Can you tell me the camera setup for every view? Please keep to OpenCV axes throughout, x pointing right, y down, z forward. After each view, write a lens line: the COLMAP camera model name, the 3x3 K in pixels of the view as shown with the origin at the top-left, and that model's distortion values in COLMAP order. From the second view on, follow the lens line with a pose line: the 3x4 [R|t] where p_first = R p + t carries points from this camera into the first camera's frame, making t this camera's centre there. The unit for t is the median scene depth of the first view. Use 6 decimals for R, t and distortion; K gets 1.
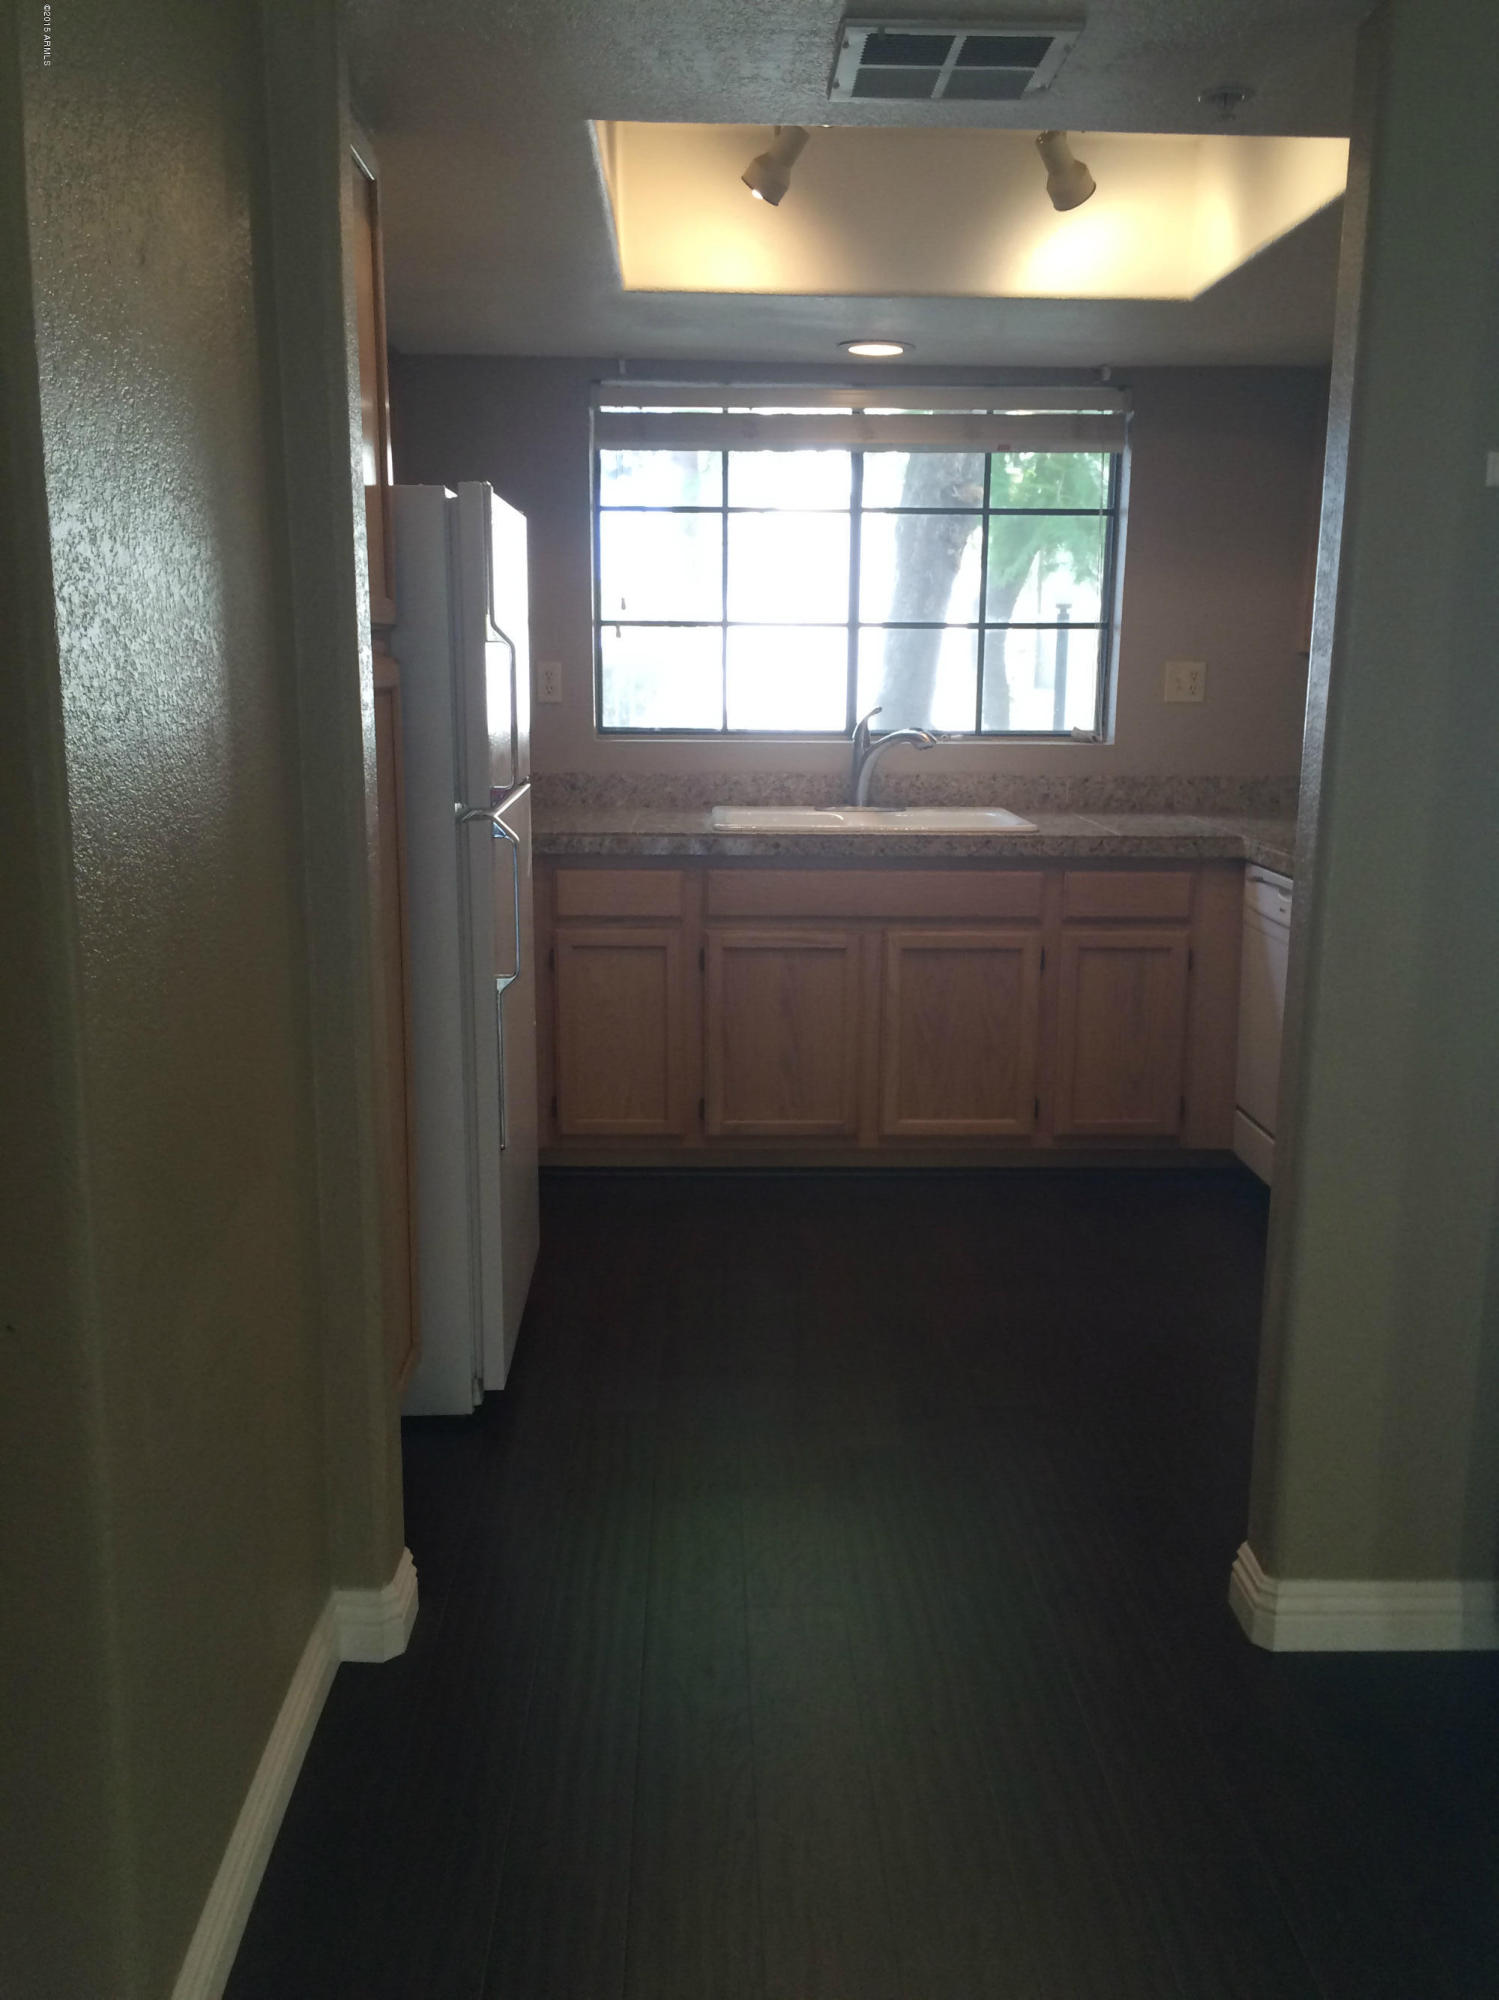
lens RADIAL K [[1720.4, 0, 749.5], [0, 1720.4, 1000.0], [0, 0, 1]] dist [0.081457, -0.101515]
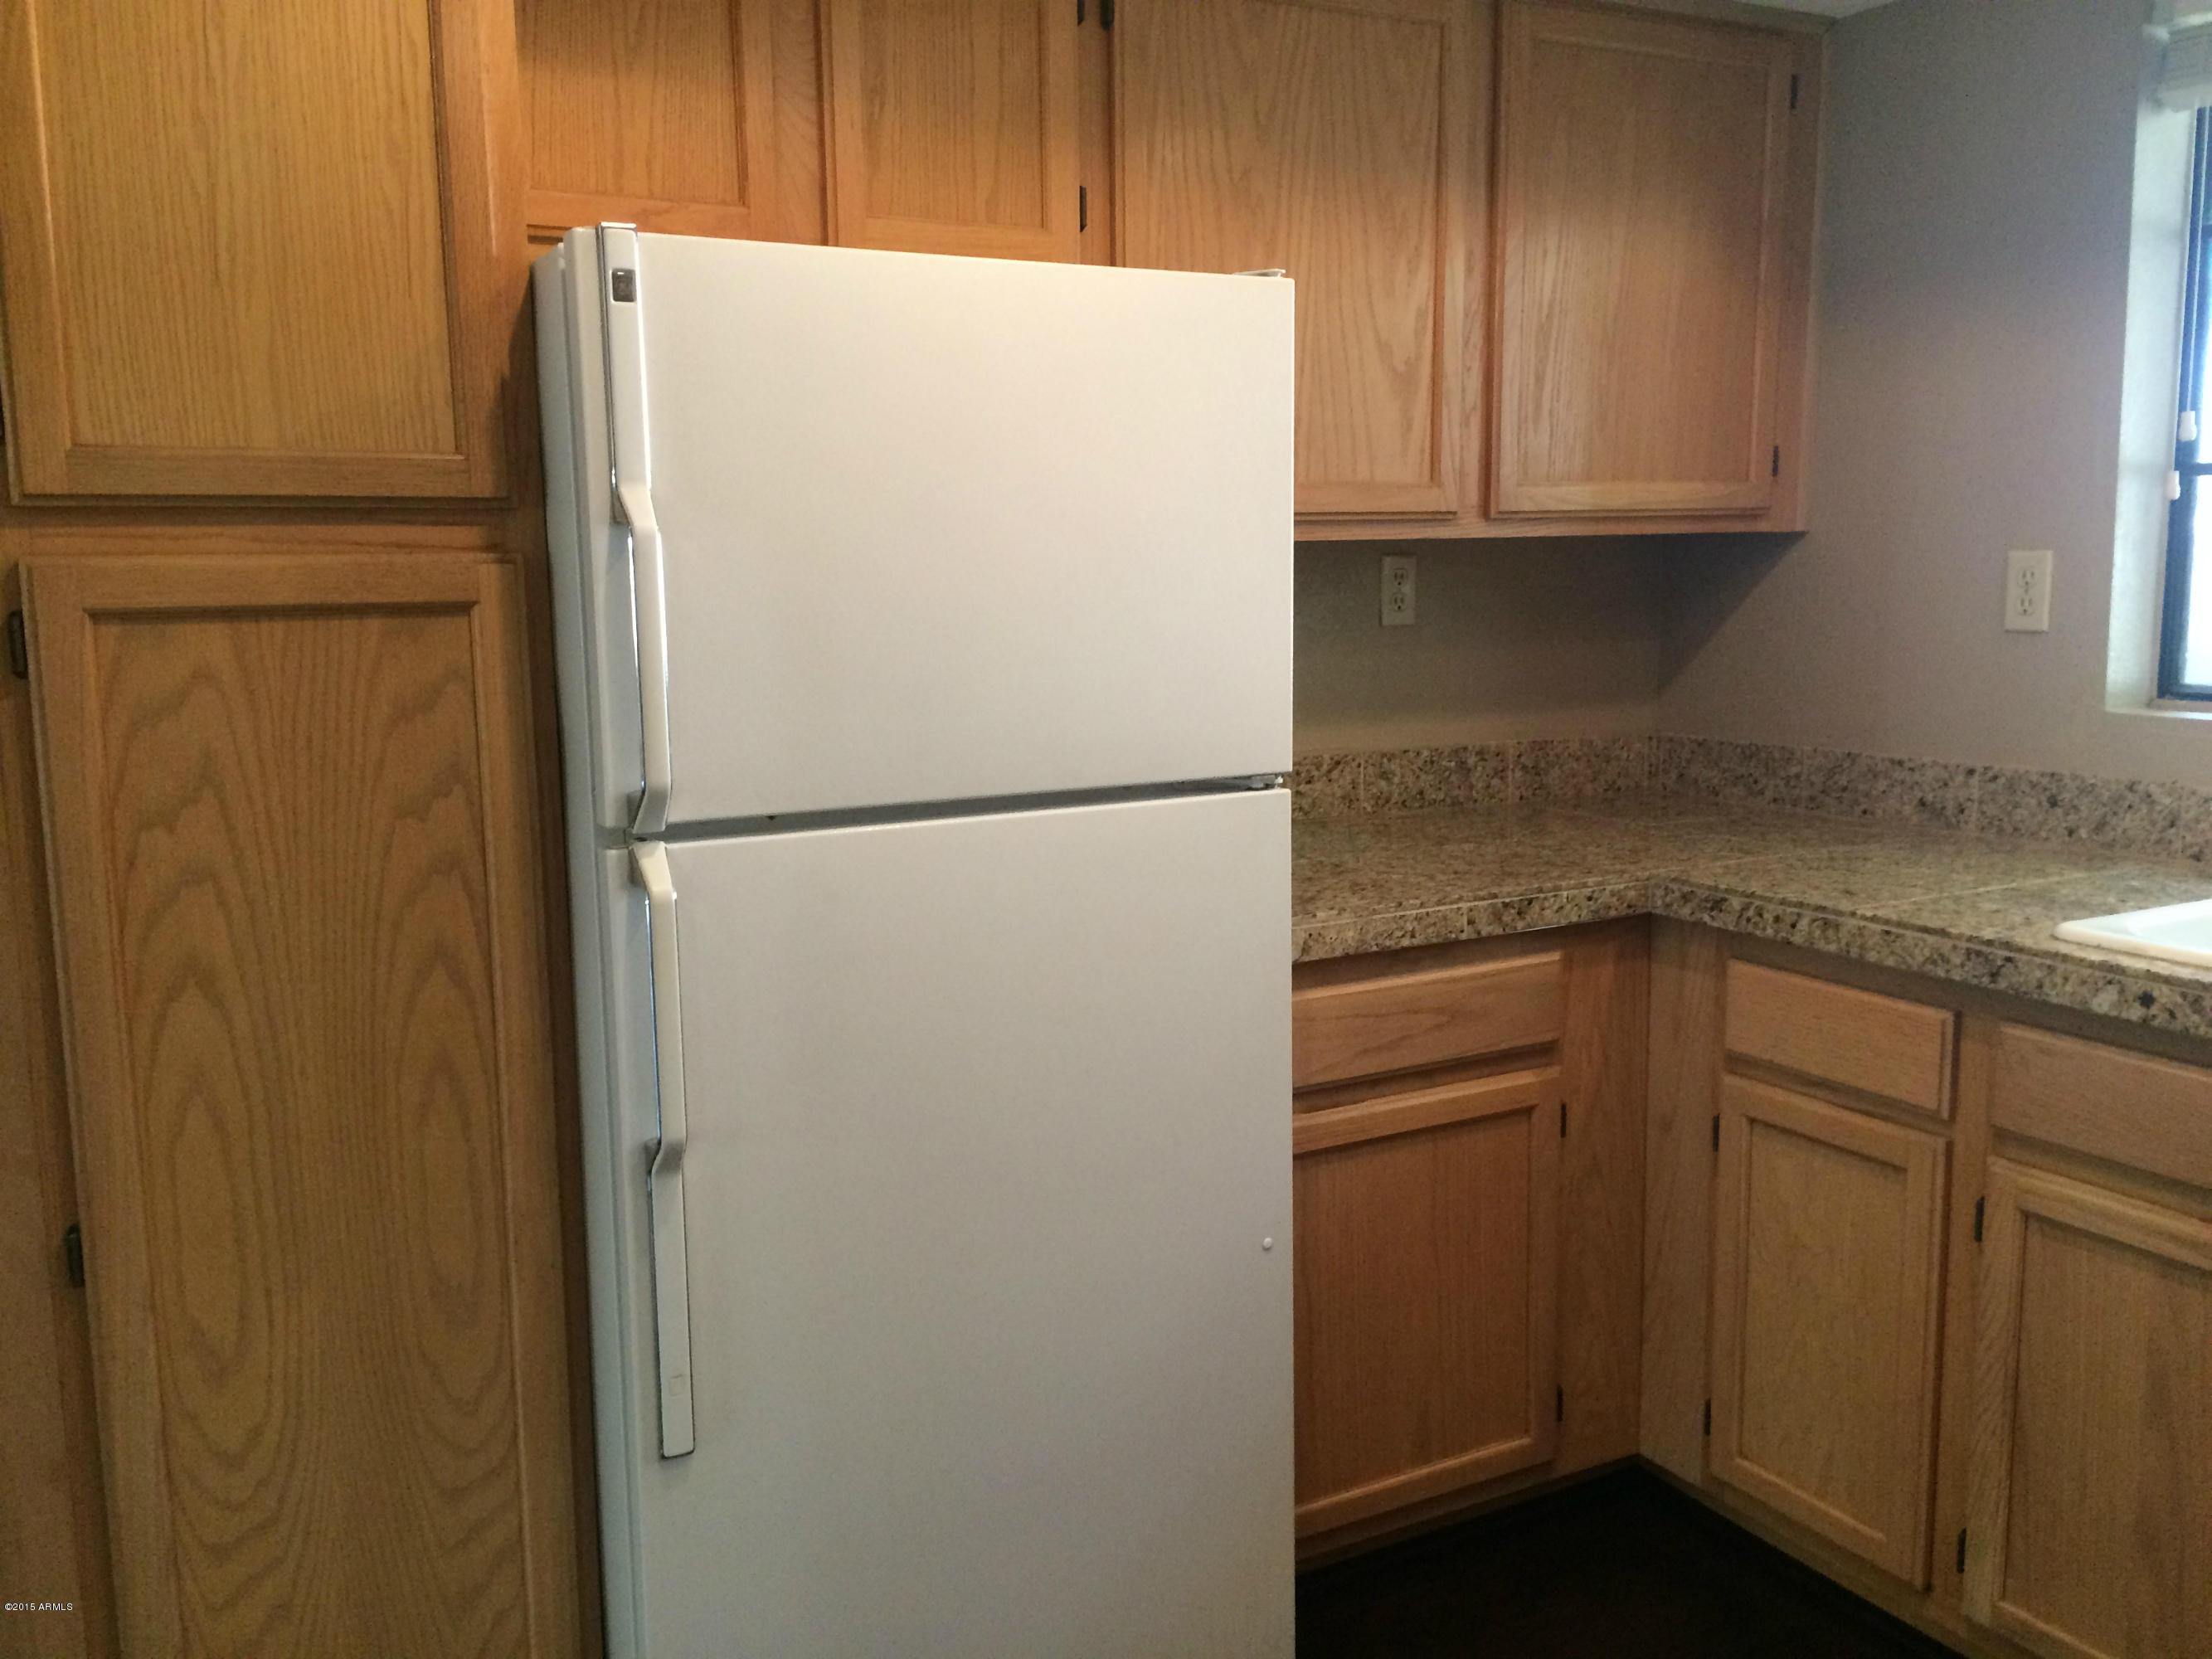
lens RADIAL K [[1902.9, 0, 1106.0], [0, 1902.9, 829.5], [0, 0, 1]] dist [0.081457, -0.101515]
pose [[0.441157, 0.117093, -0.889758, 0.291127], [-0.163250, 0.985380, 0.048735, -0.106423], [0.882457, 0.123753, 0.453823, 0.555601]]
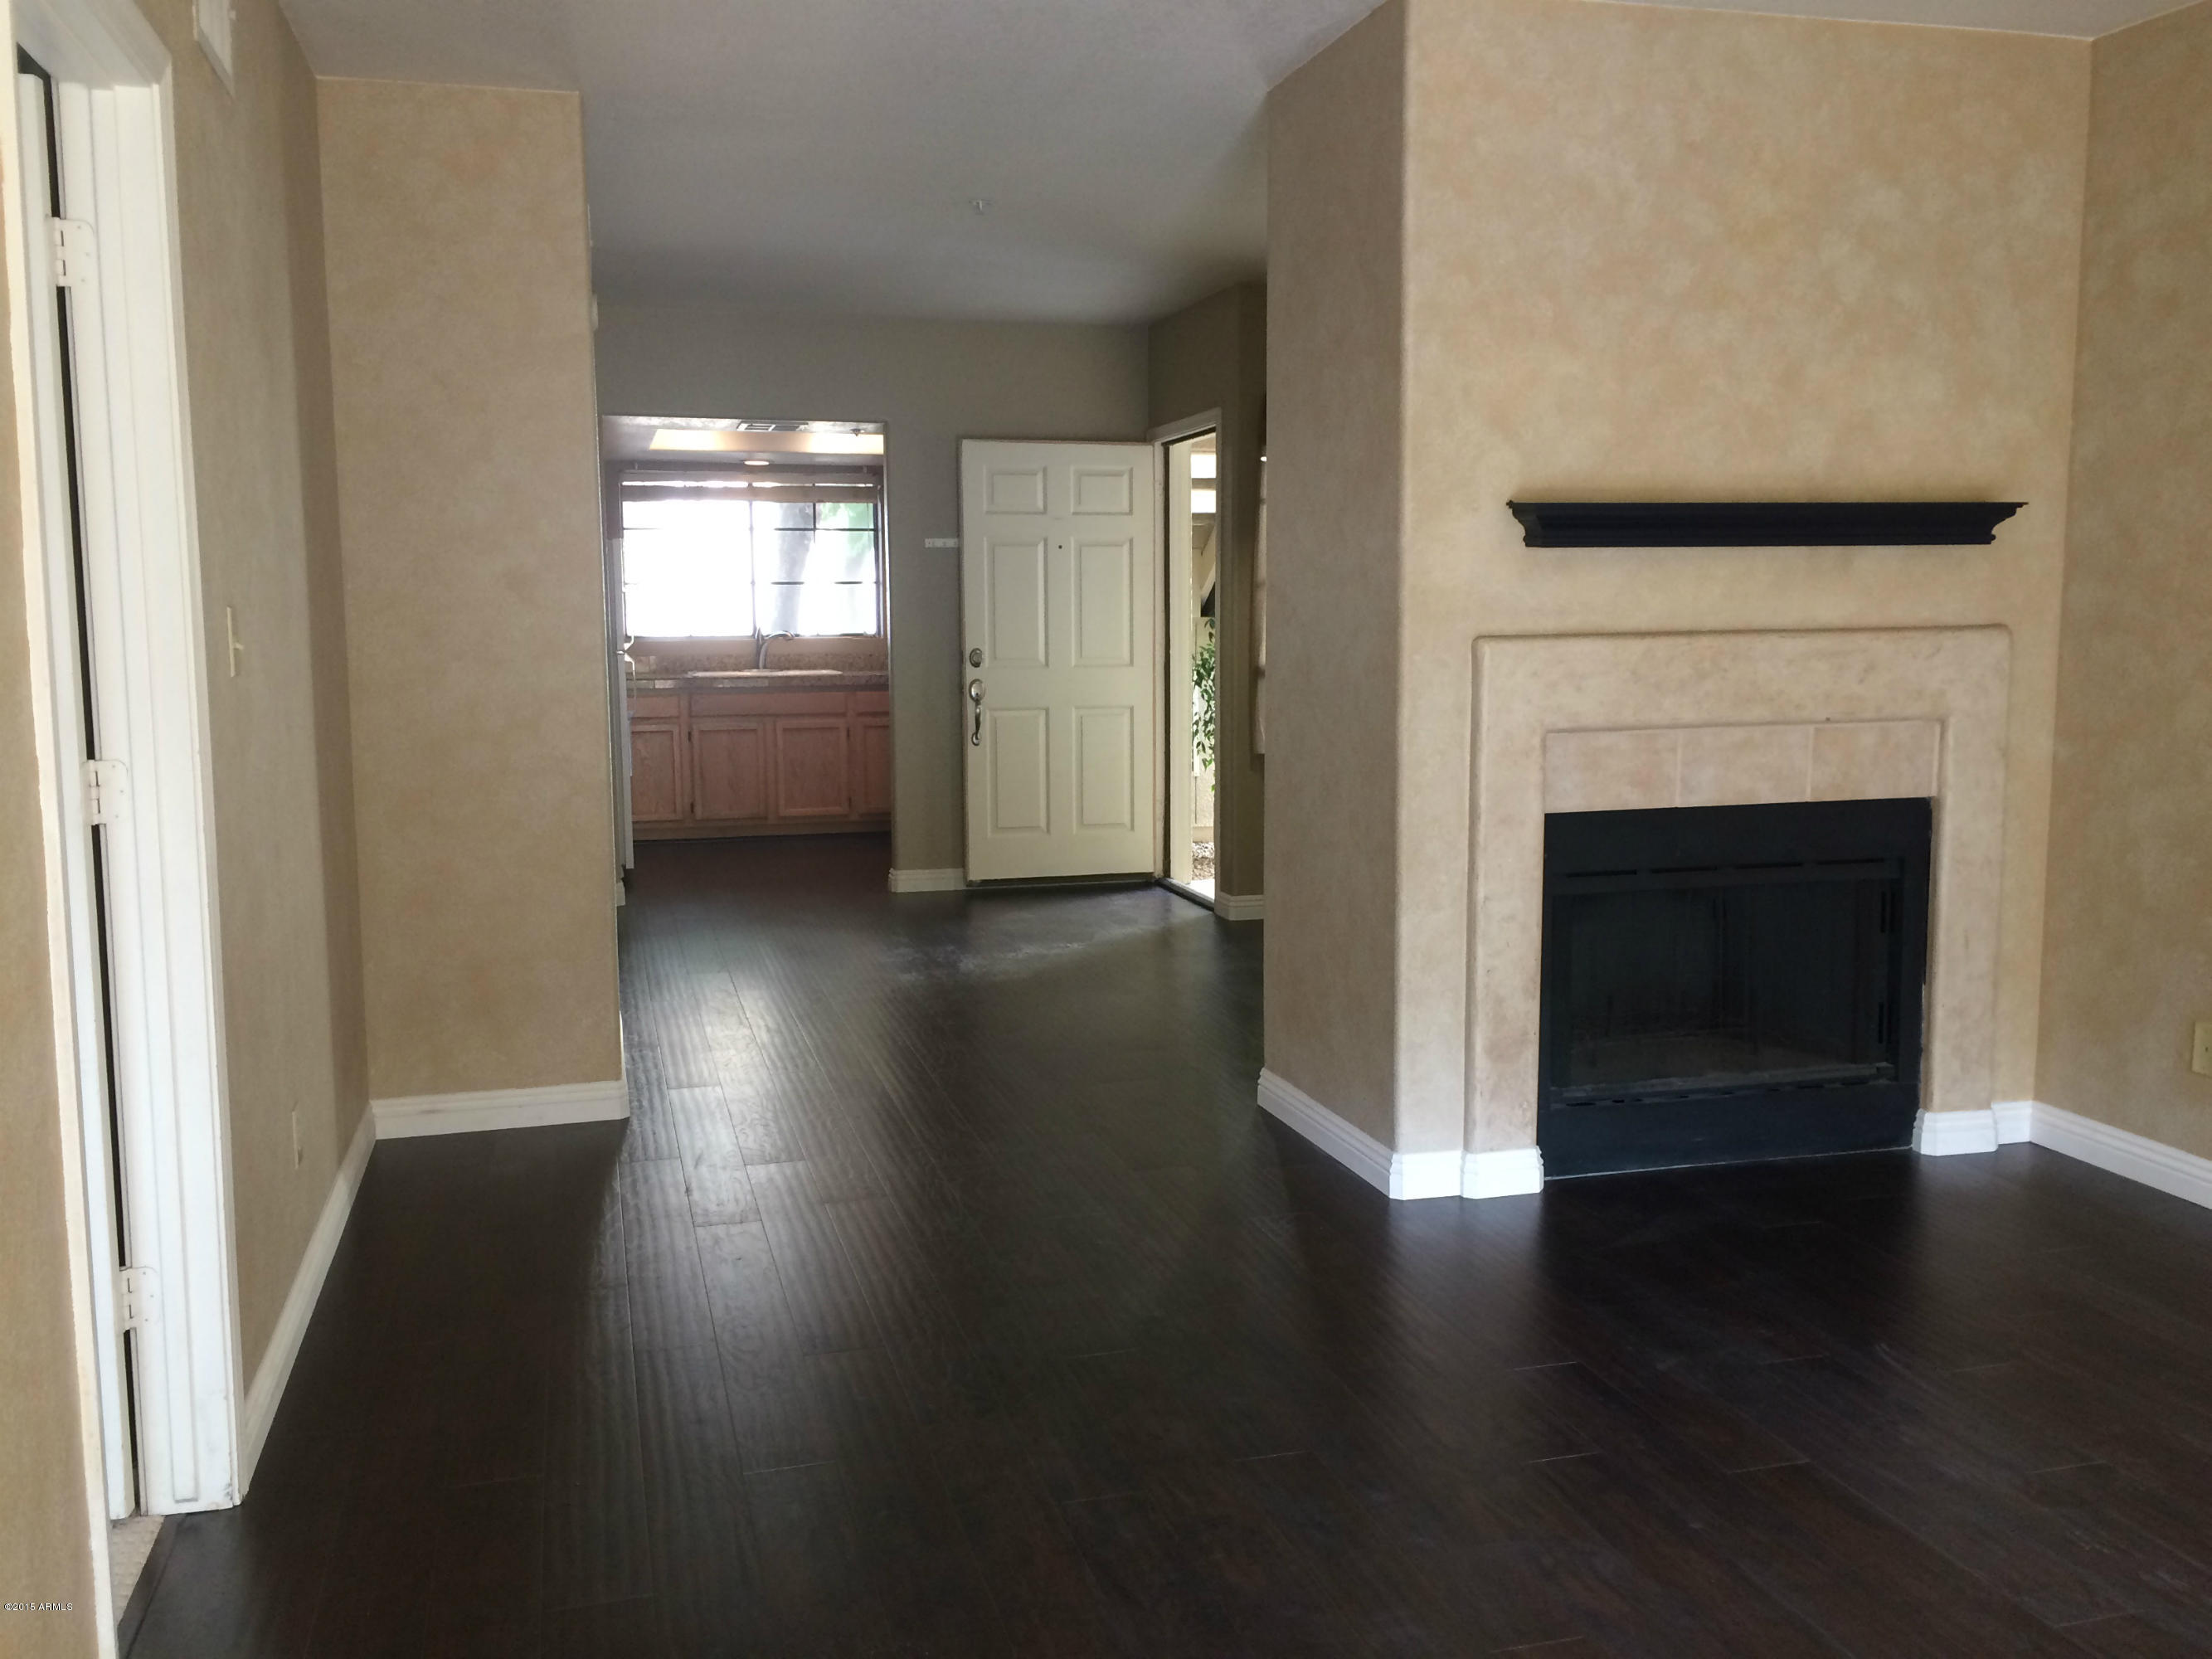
lens RADIAL K [[1902.9, 0, 1106.0], [0, 1902.9, 829.5], [0, 0, 1]] dist [0.081457, -0.101515]
pose [[0.971567, -0.044705, 0.232504, -0.081079], [0.063516, 0.995229, -0.074055, 0.298411], [-0.228085, 0.086717, 0.969772, -1.415749]]
